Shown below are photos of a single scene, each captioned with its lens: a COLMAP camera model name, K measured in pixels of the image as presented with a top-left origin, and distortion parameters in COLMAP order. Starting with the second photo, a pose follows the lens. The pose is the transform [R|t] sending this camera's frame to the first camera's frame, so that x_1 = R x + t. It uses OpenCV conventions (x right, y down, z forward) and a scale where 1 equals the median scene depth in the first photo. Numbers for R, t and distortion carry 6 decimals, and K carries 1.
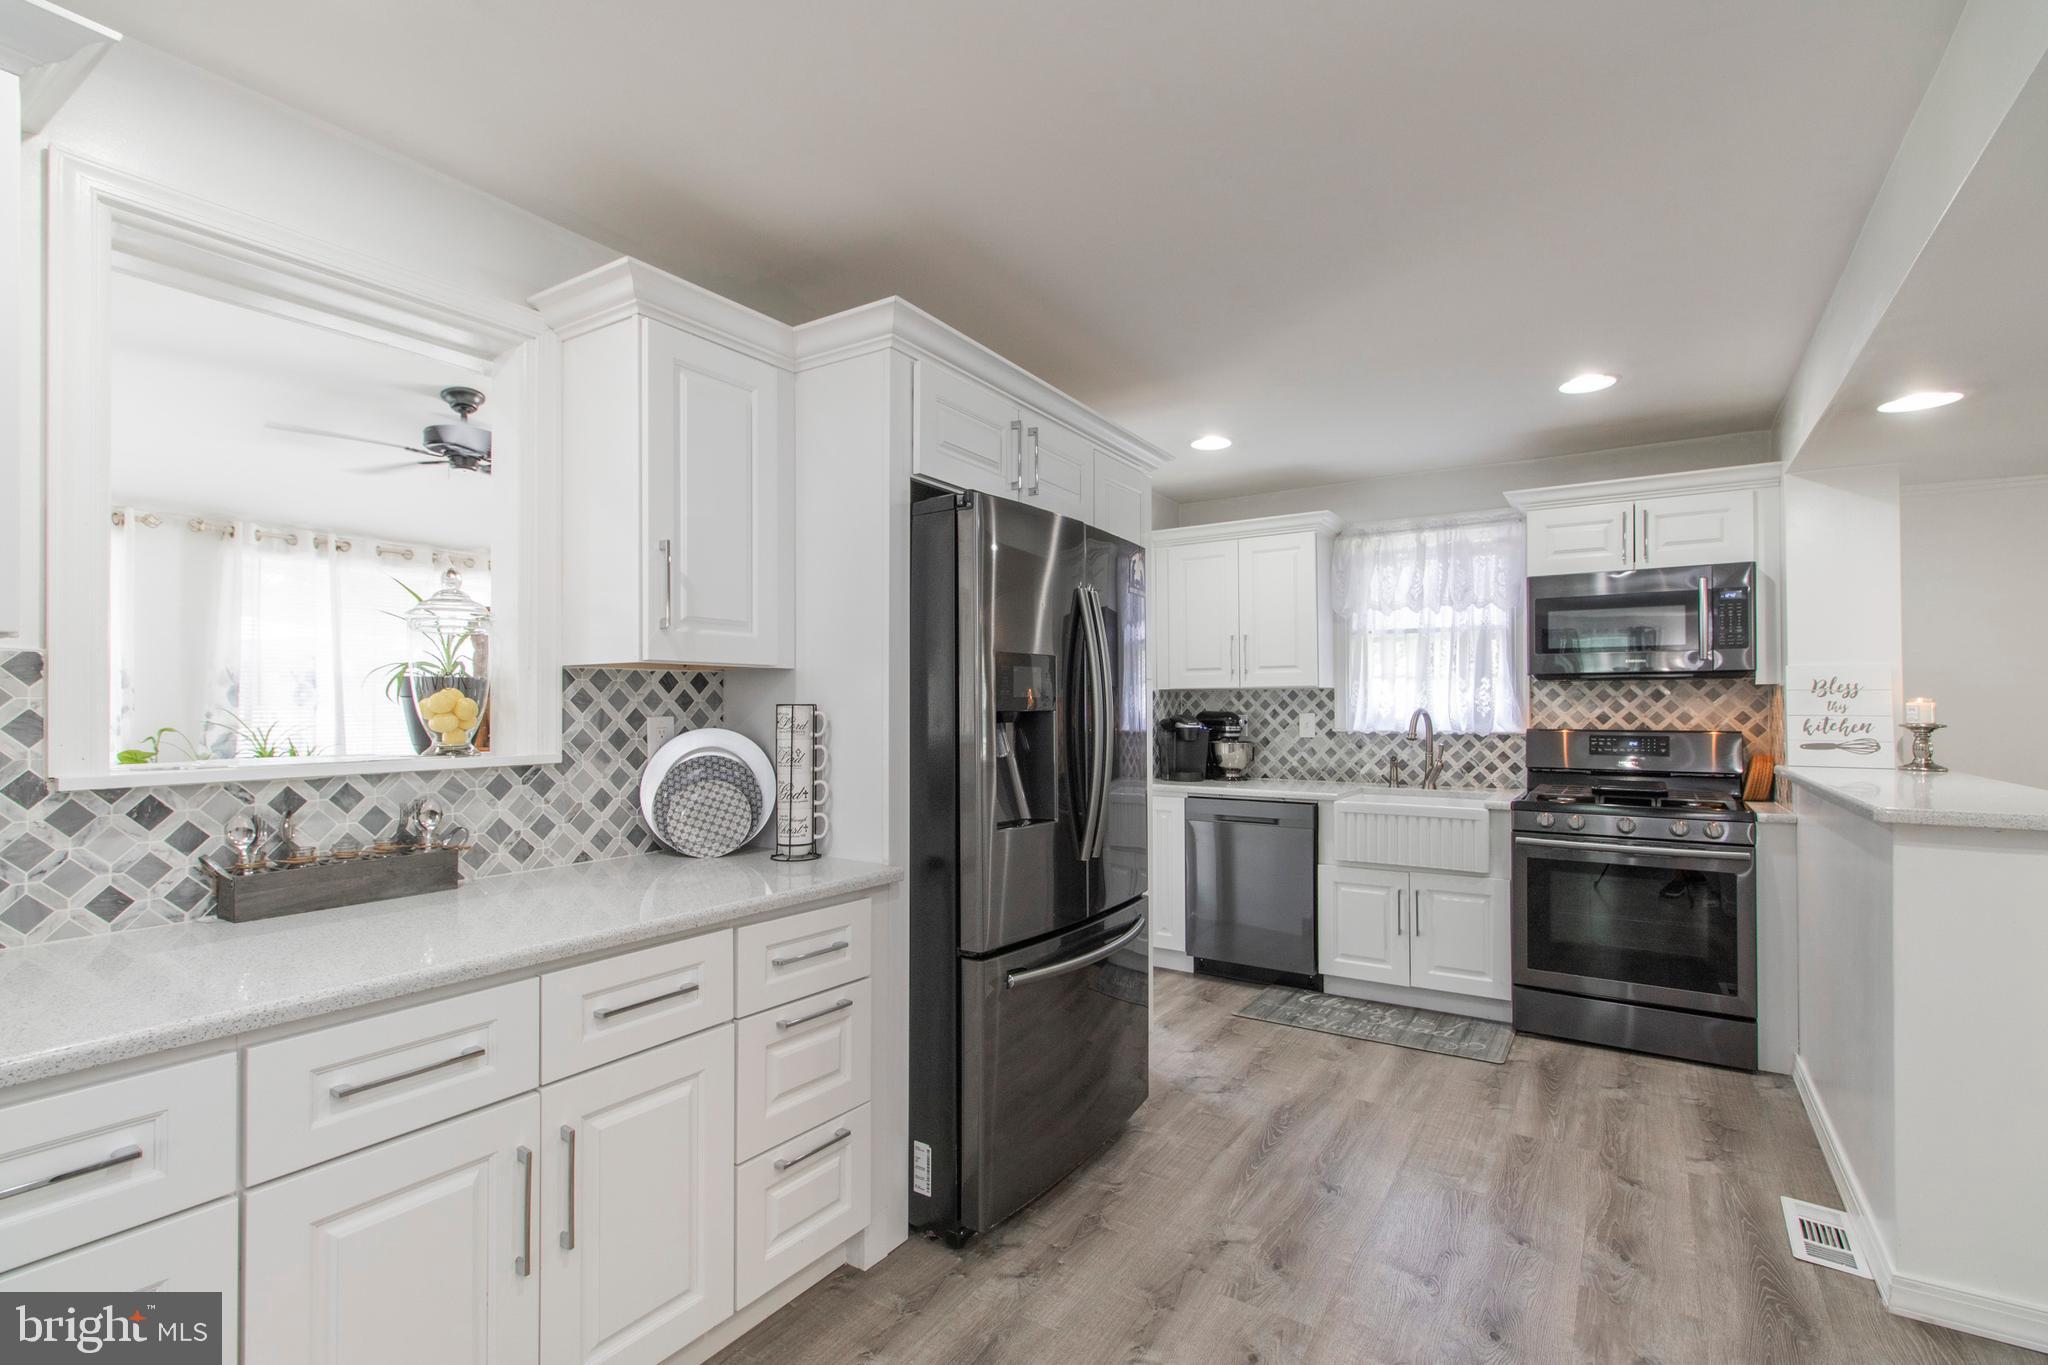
lens RADIAL K [[939.0, 0, 1016.8], [0, 939.0, 696.9], [0, 0, 1]] dist [0.000521, 0.000094]
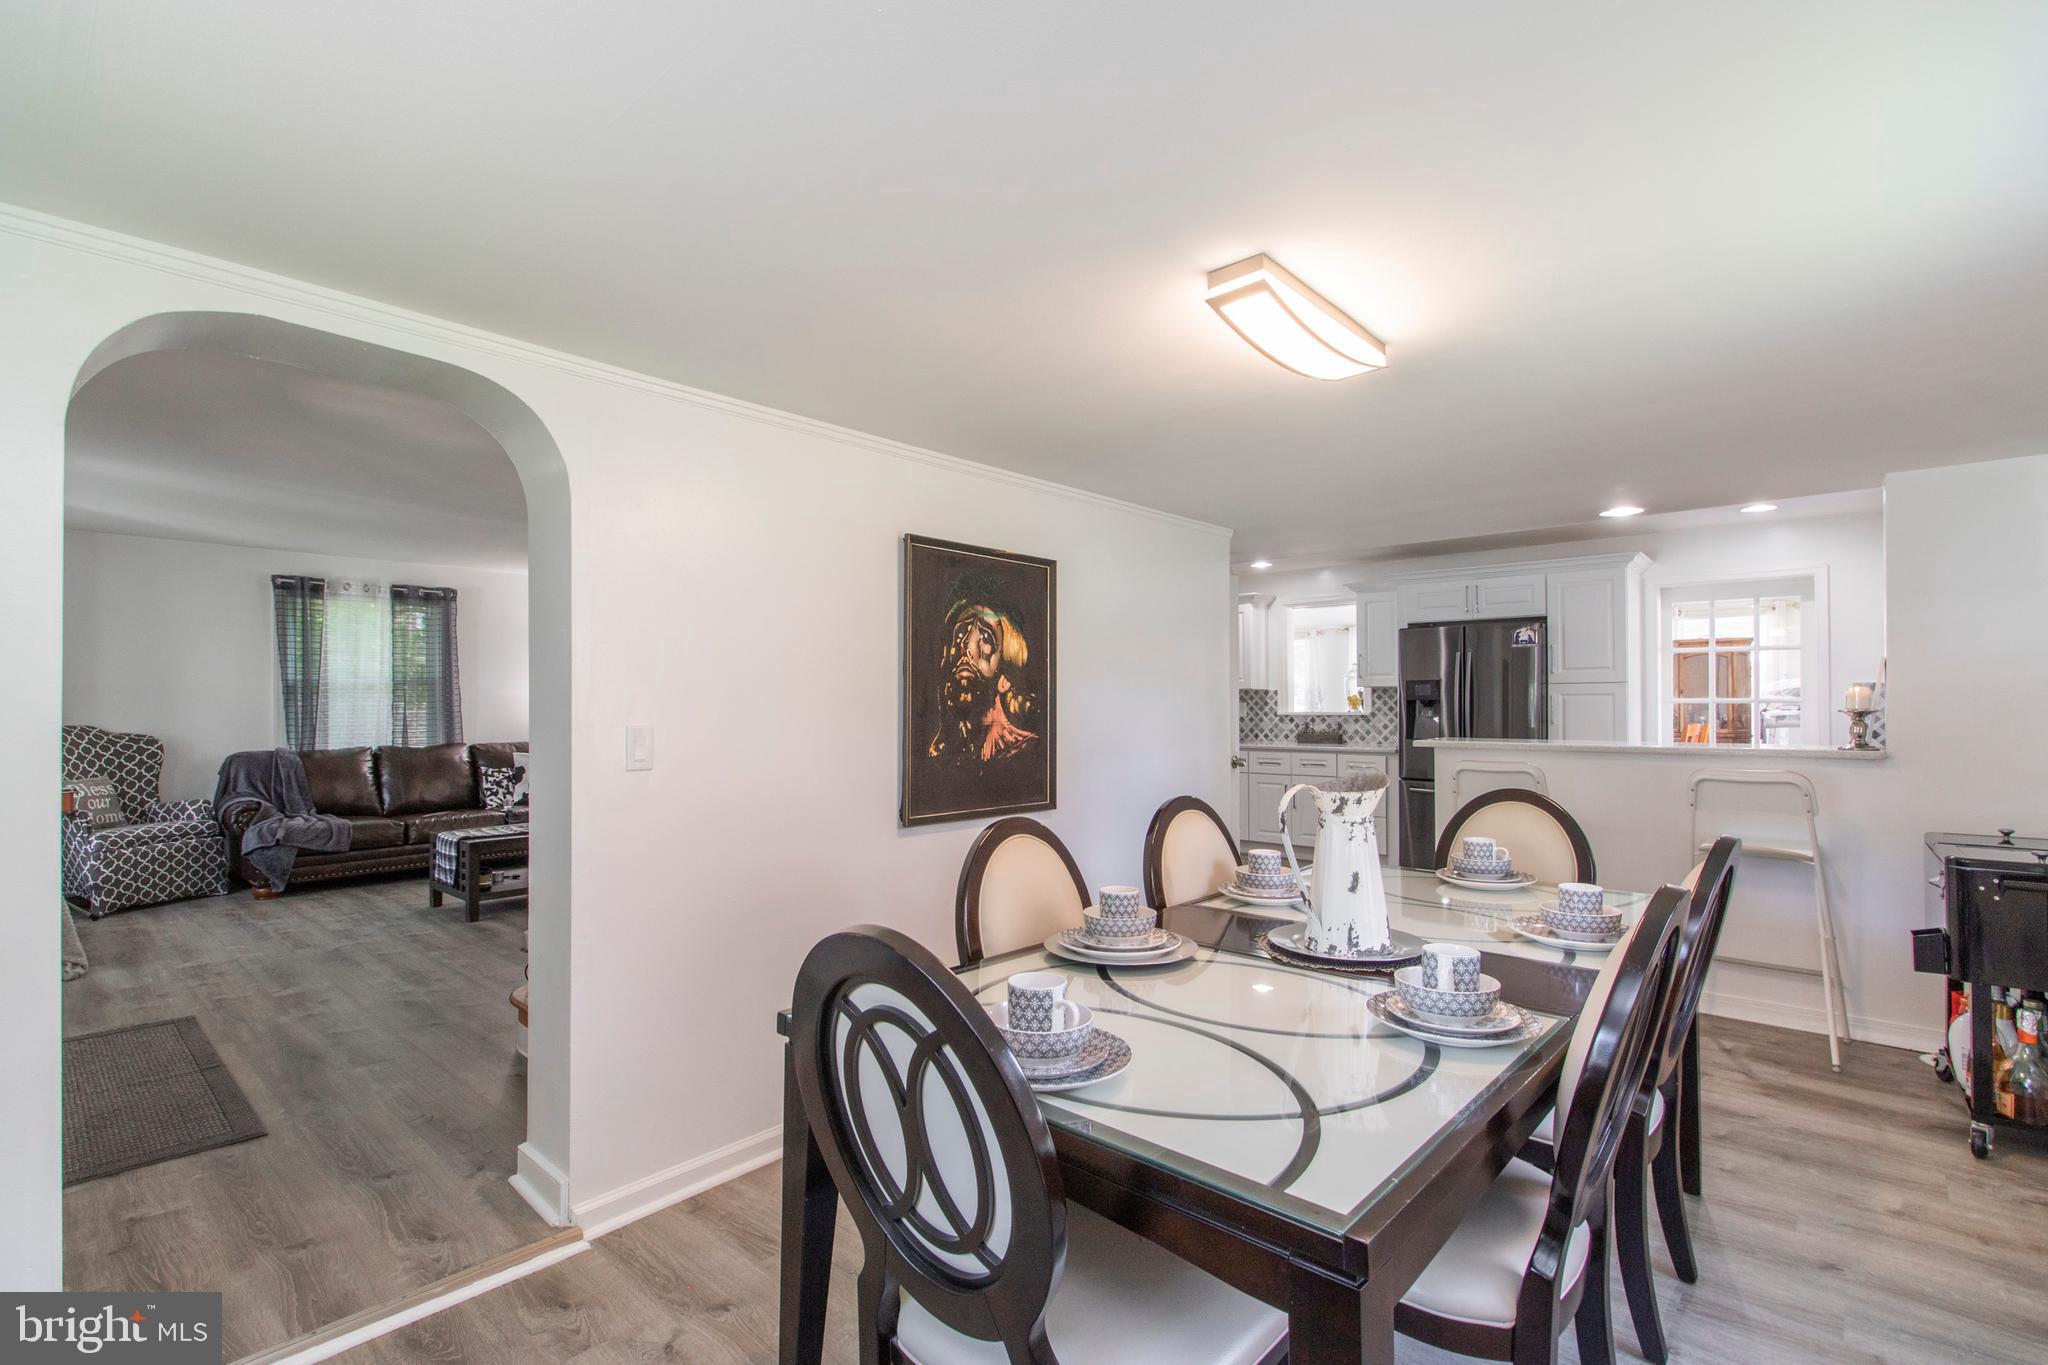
lens RADIAL K [[907.7, 0, 1026.6], [0, 907.7, 702.6], [0, 0, 1]] dist [0.000243, 0.000049]
pose [[-0.157236, 0.000731, -0.987561, 1.624685], [0.016958, 0.999854, -0.001960, 0.004148], [0.987415, -0.017055, -0.157226, 0.131222]]
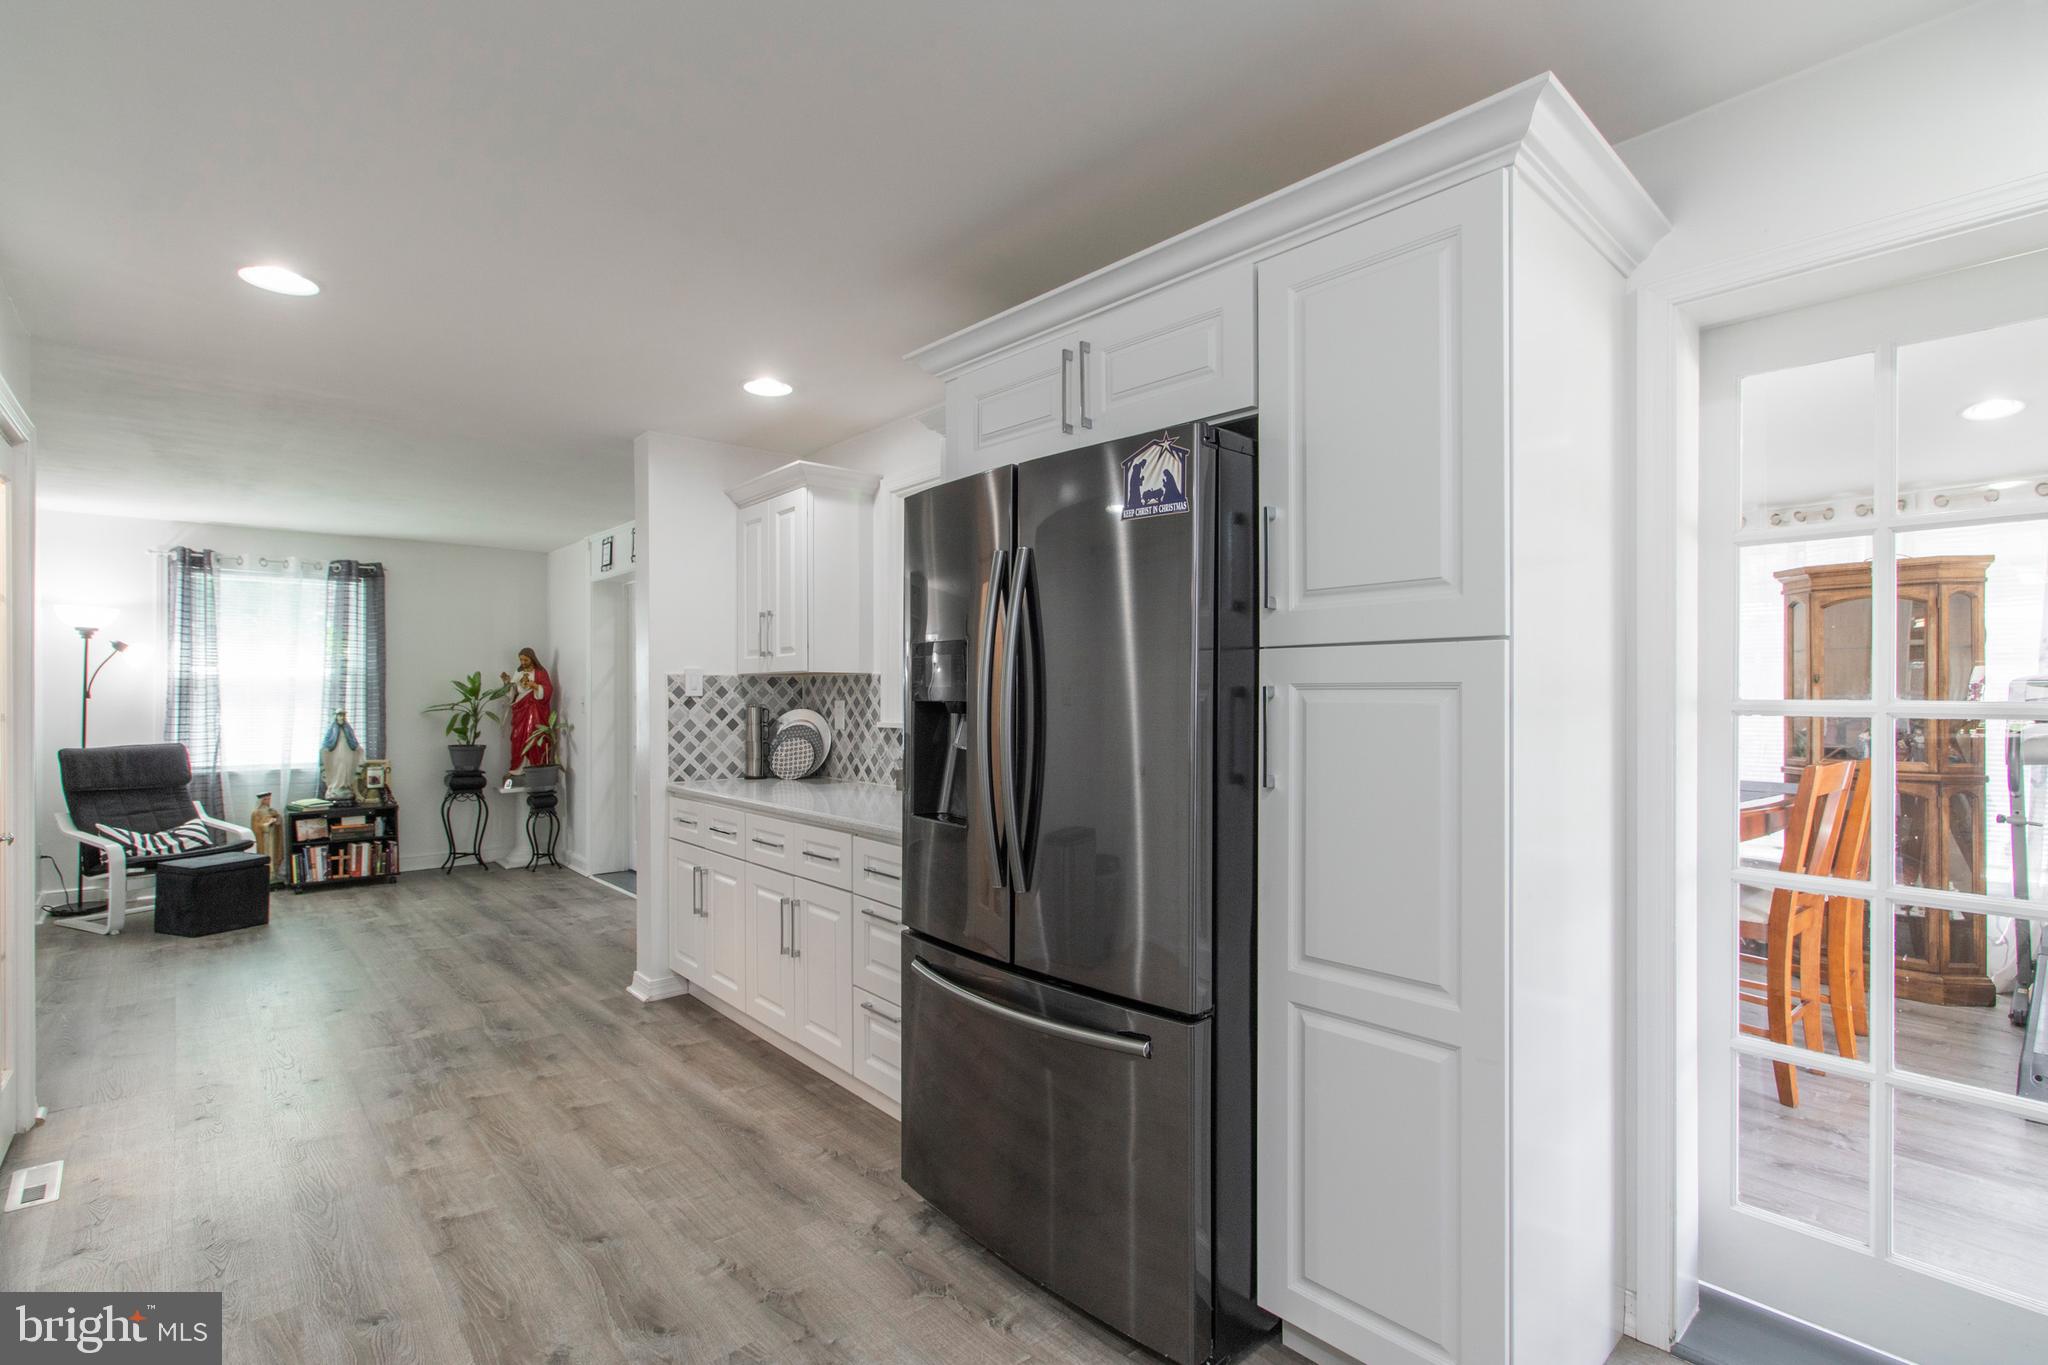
lens RADIAL K [[939.0, 0, 1016.8], [0, 939.0, 696.9], [0, 0, 1]] dist [0.000521, 0.000094]
pose [[-0.259880, 0.002261, -0.965638, 0.504416], [0.010134, 0.999949, -0.000386, 0.006912], [0.965588, -0.009886, -0.259889, 0.729972]]
